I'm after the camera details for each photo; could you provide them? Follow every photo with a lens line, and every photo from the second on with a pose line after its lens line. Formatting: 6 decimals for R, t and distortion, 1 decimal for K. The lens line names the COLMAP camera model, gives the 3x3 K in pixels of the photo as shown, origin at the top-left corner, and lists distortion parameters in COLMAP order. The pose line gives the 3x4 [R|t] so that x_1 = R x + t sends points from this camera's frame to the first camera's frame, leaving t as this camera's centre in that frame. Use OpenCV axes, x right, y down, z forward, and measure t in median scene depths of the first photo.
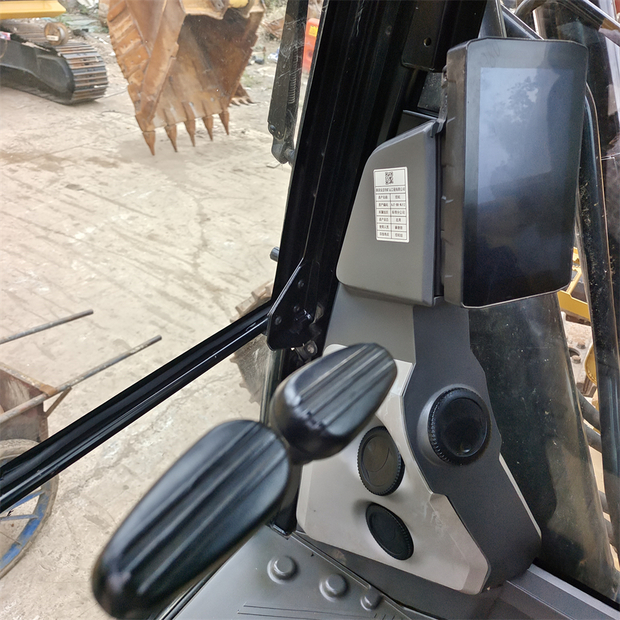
lens RADIAL K [[563.5, 0, 314.0], [0, 563.5, 313.7], [0, 0, 1]] dist [0.033427, 0.007280]
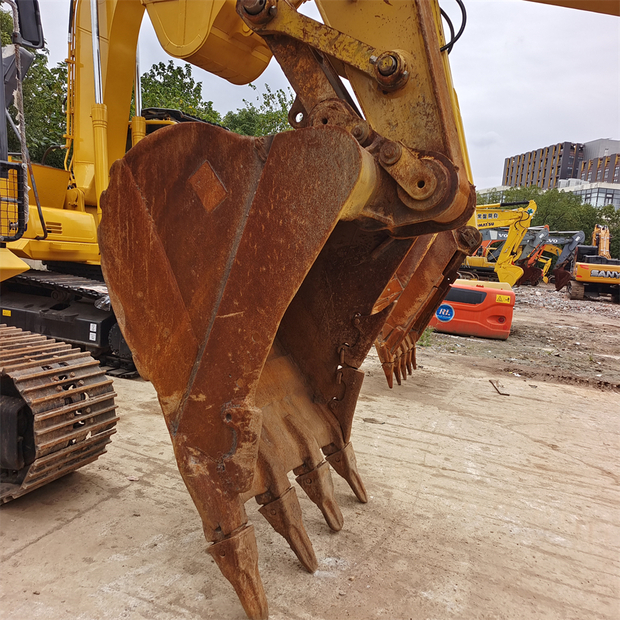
lens RADIAL K [[563.5, 0, 314.0], [0, 563.5, 313.7], [0, 0, 1]] dist [0.033427, 0.007280]
pose [[0.985093, -0.028526, 0.169641, -0.669054], [0.099872, 0.897773, -0.428986, -0.014675], [-0.140062, 0.439533, 0.887239, 0.200303]]
